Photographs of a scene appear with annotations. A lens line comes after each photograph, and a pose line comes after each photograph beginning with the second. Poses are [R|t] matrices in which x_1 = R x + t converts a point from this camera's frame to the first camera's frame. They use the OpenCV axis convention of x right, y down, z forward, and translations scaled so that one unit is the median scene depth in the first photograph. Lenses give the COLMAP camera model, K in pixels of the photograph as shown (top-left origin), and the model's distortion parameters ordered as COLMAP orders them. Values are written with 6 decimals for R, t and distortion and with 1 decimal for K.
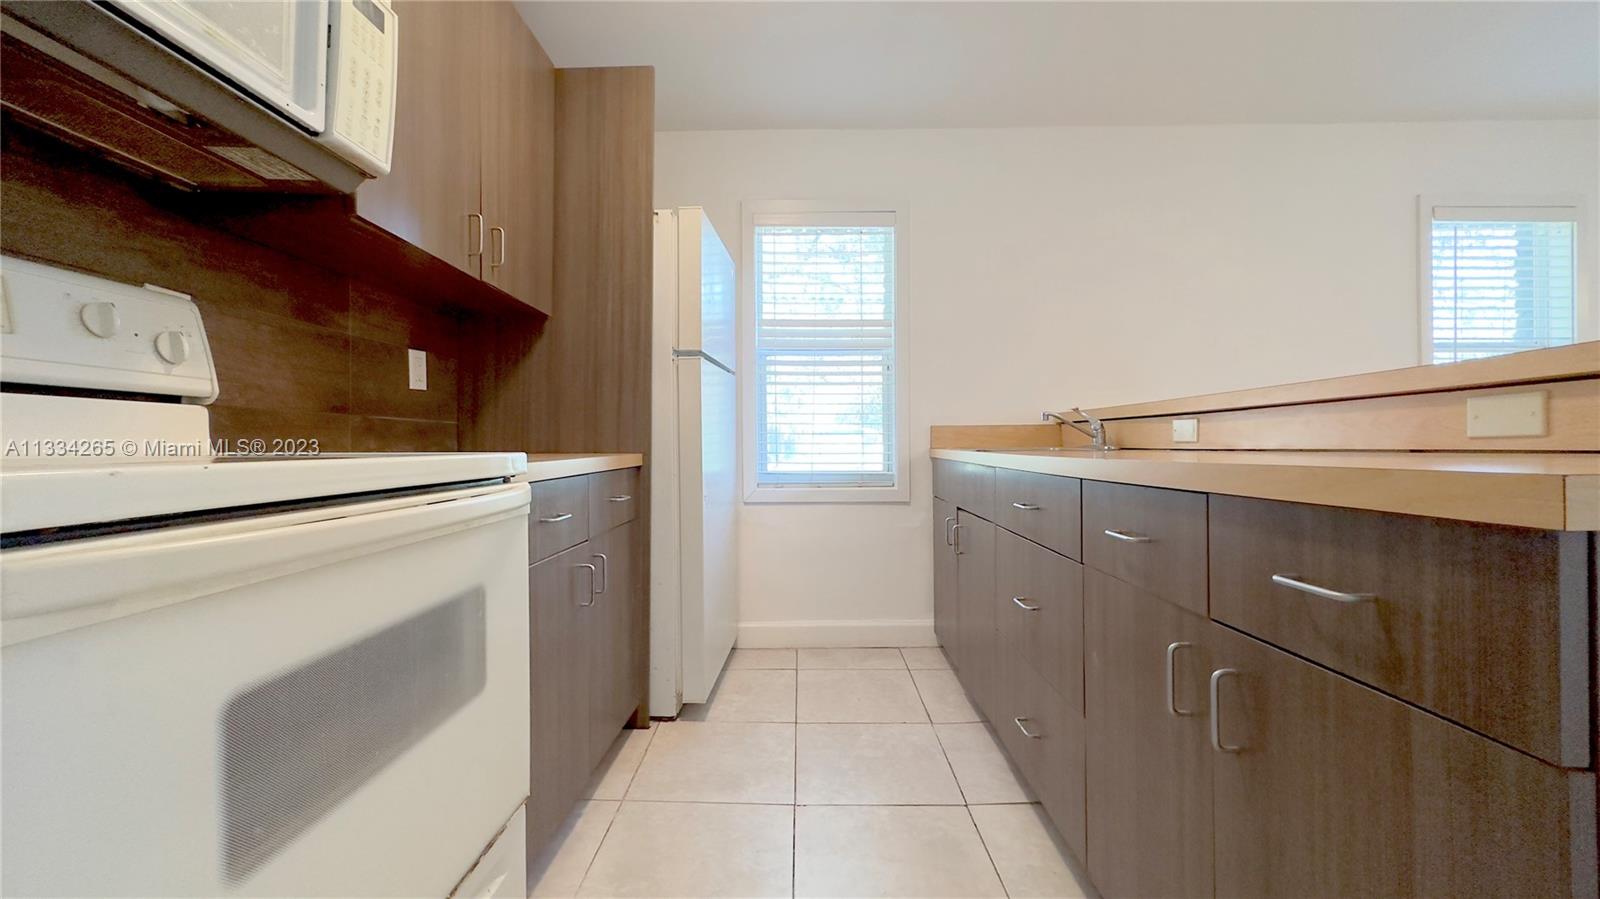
lens RADIAL K [[634.2, 0, 800.0], [0, 634.2, 449.5], [0, 0, 1]] dist [-0.002050, -0.000208]
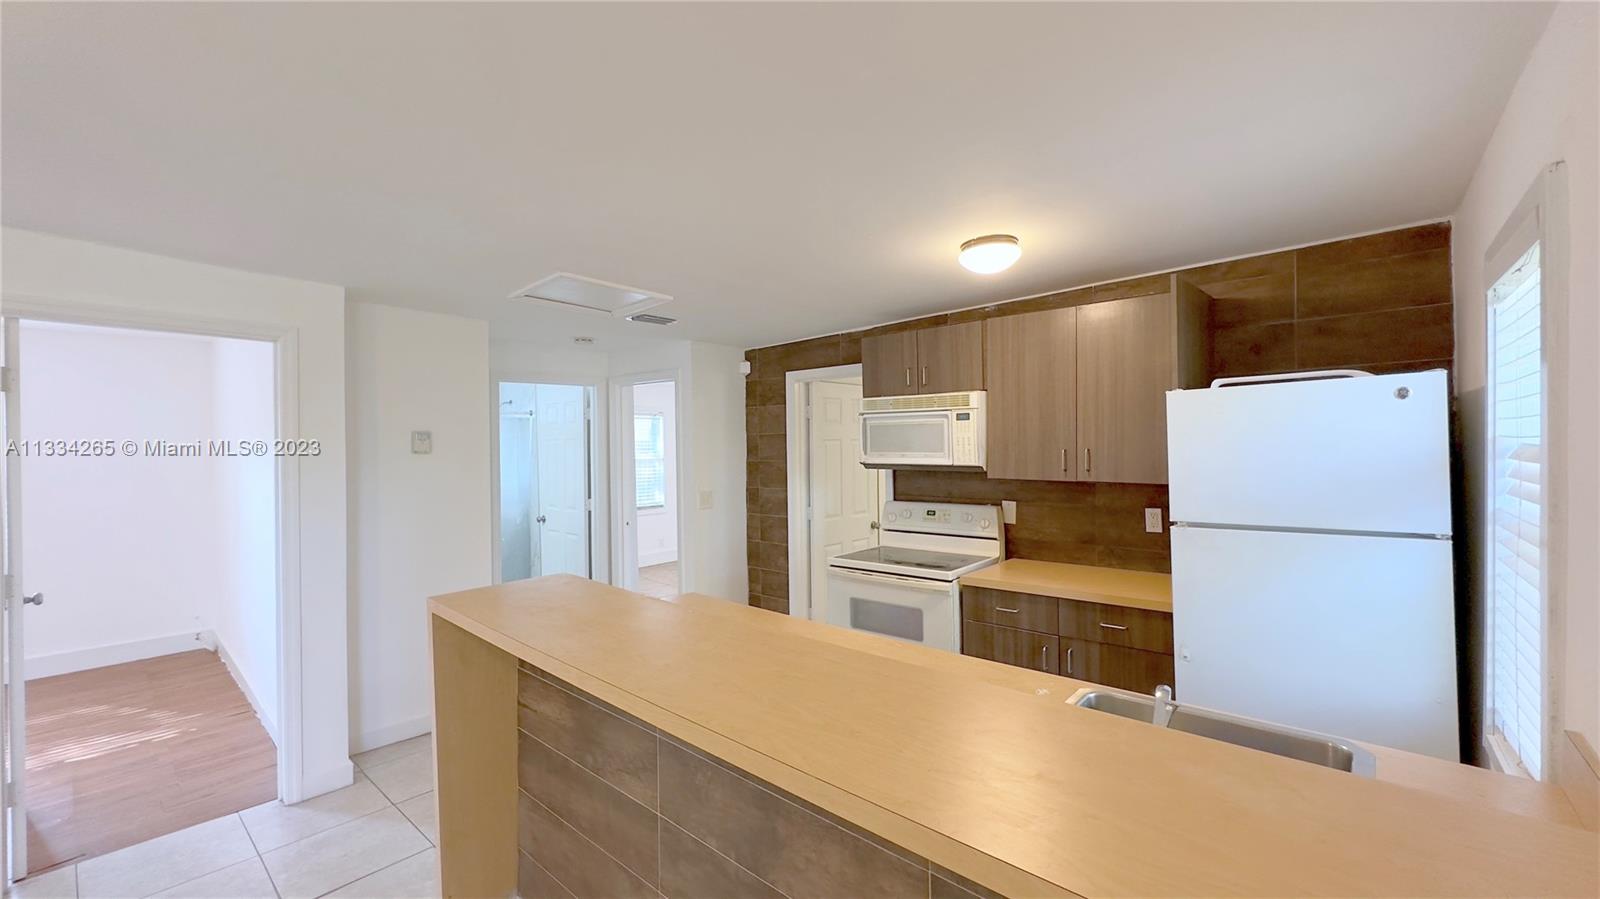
lens RADIAL K [[634.2, 0, 800.0], [0, 634.2, 449.5], [0, 0, 1]] dist [-0.002050, -0.000208]
pose [[-0.642922, 0.015793, -0.765769, 1.519831], [0.009329, 0.999875, 0.012789, -0.415402], [0.765875, 0.001078, -0.642989, 1.659793]]
